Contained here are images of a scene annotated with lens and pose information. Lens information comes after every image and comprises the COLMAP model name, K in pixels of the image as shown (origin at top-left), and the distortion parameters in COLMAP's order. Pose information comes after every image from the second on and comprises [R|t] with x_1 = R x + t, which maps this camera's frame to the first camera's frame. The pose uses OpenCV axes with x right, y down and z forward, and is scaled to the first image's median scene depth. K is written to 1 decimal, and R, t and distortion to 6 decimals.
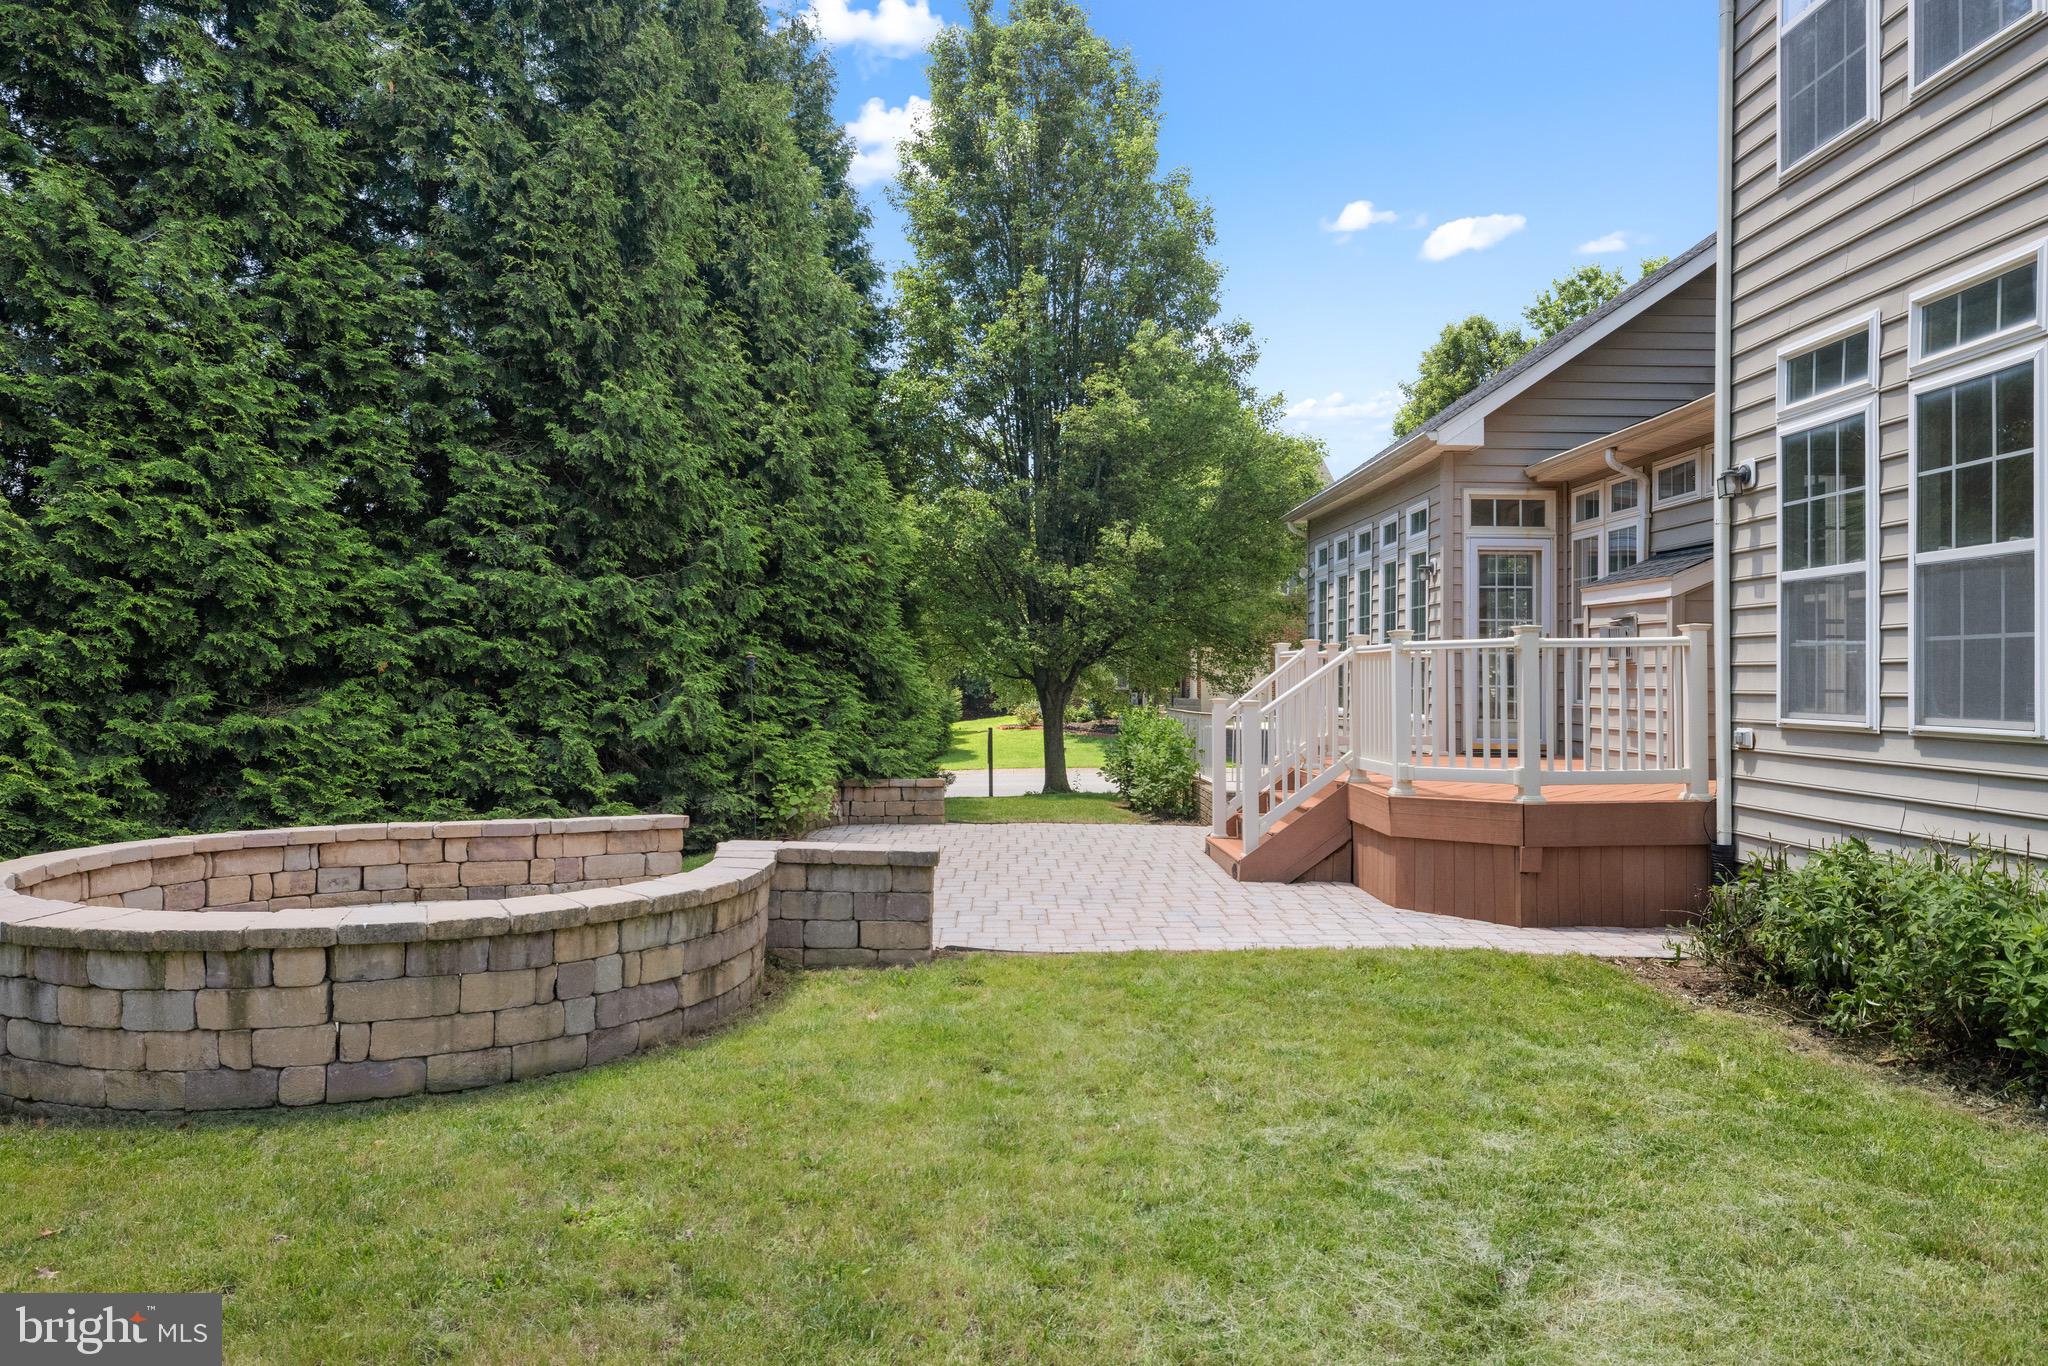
lens RADIAL K [[1359.1, 0, 1023.1], [0, 1359.1, 683.0], [0, 0, 1]] dist [0.028507, 0.002359]
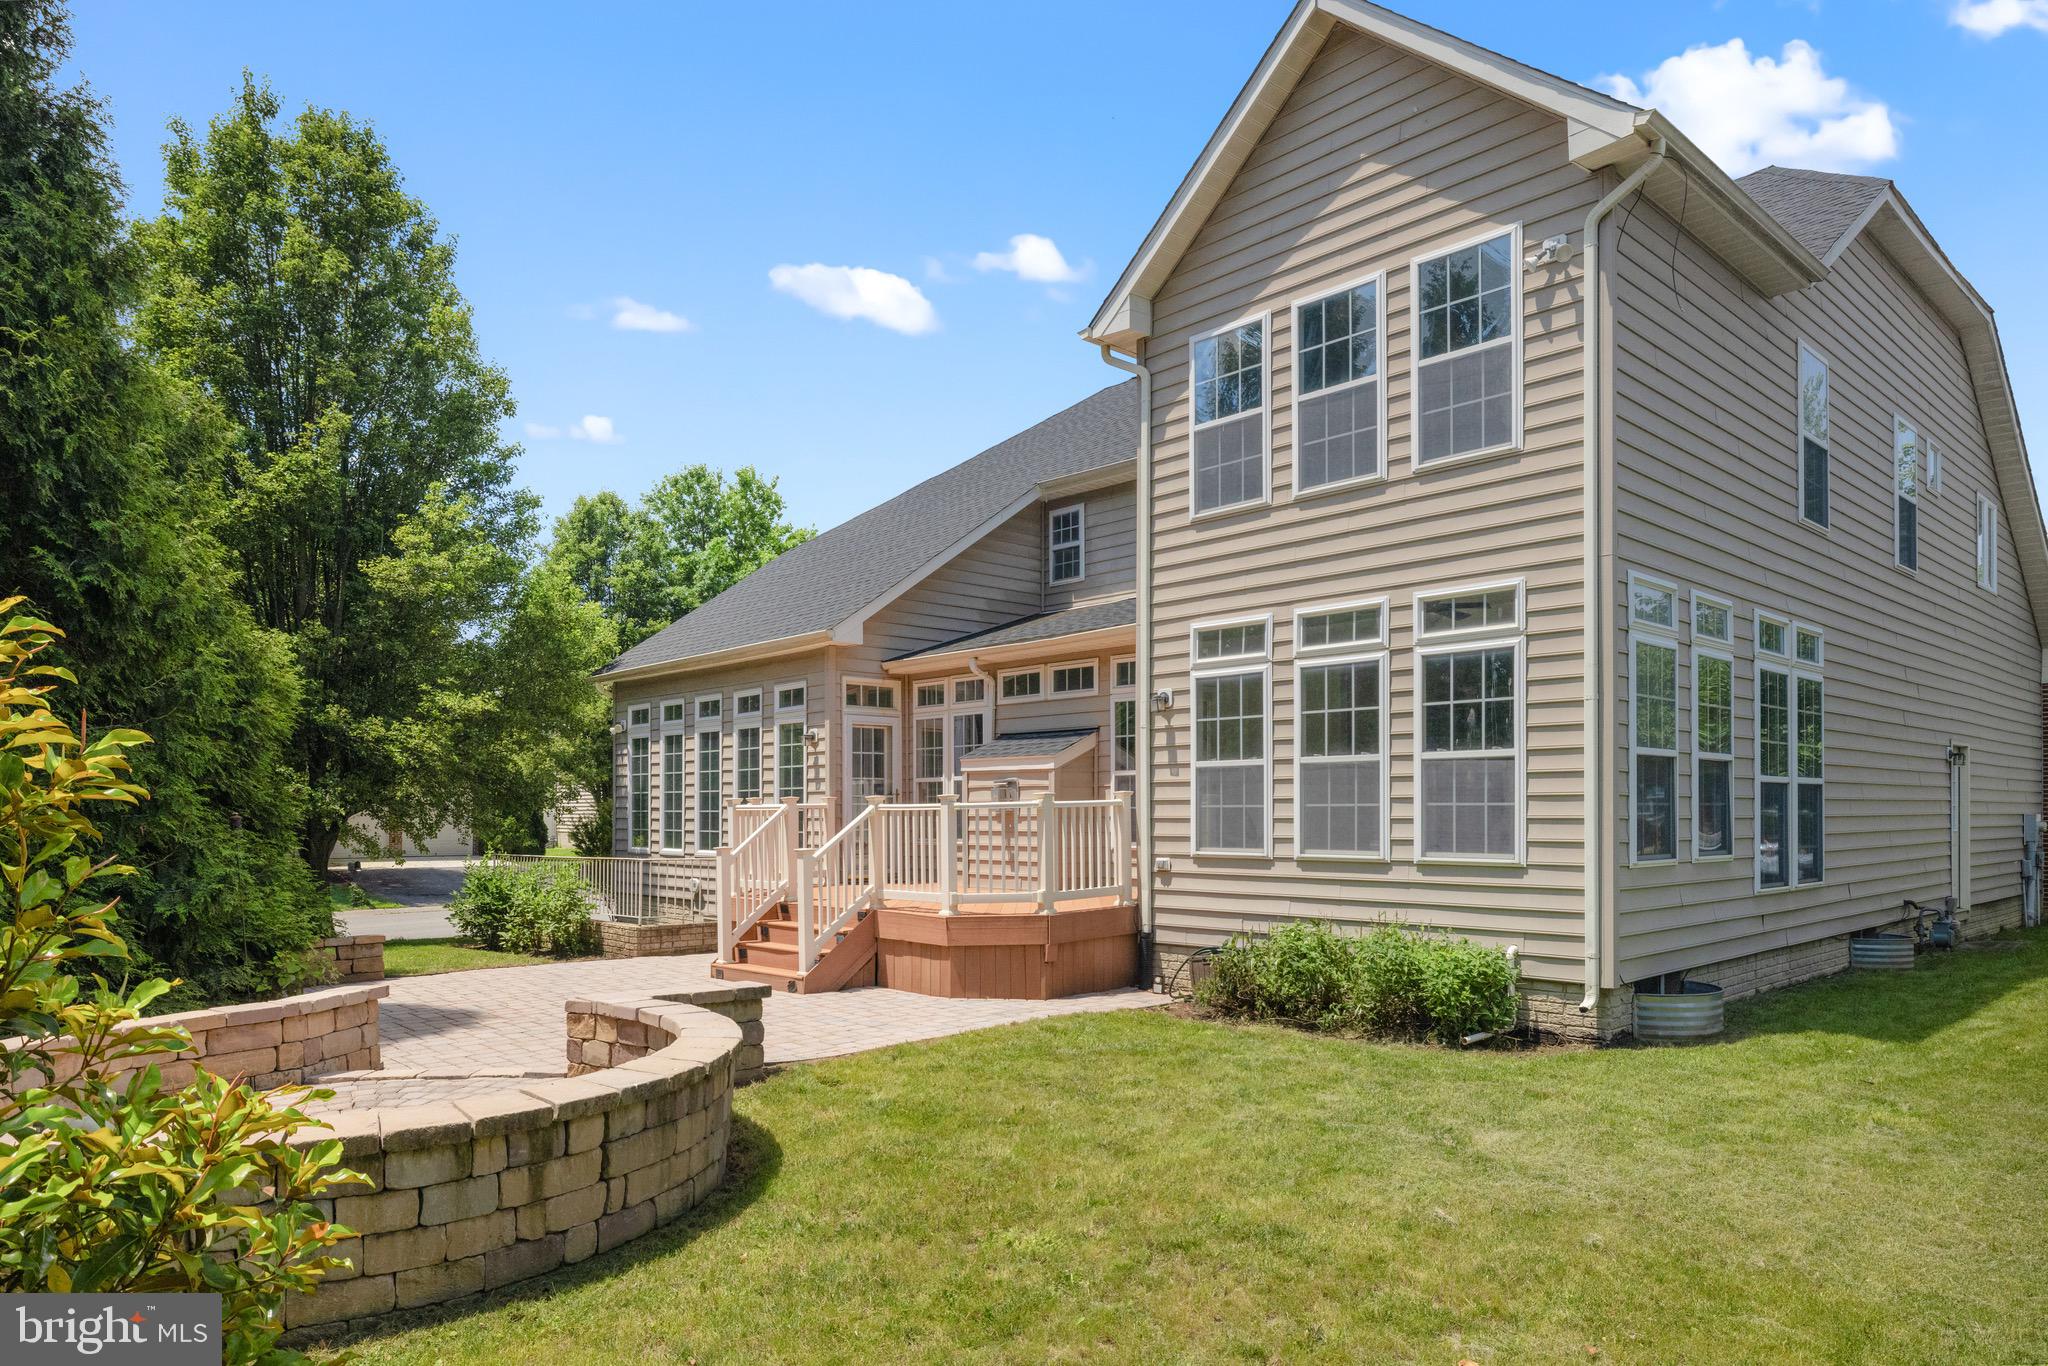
lens RADIAL K [[1262.6, 0, 974.3], [0, 1262.6, 849.9], [0, 0, 1]] dist [-0.001364, 0.000096]
pose [[0.757672, -0.030973, 0.651900, -0.603572], [0.013228, 0.999397, 0.032109, -0.026938], [-0.652501, -0.015705, 0.757625, 0.033842]]
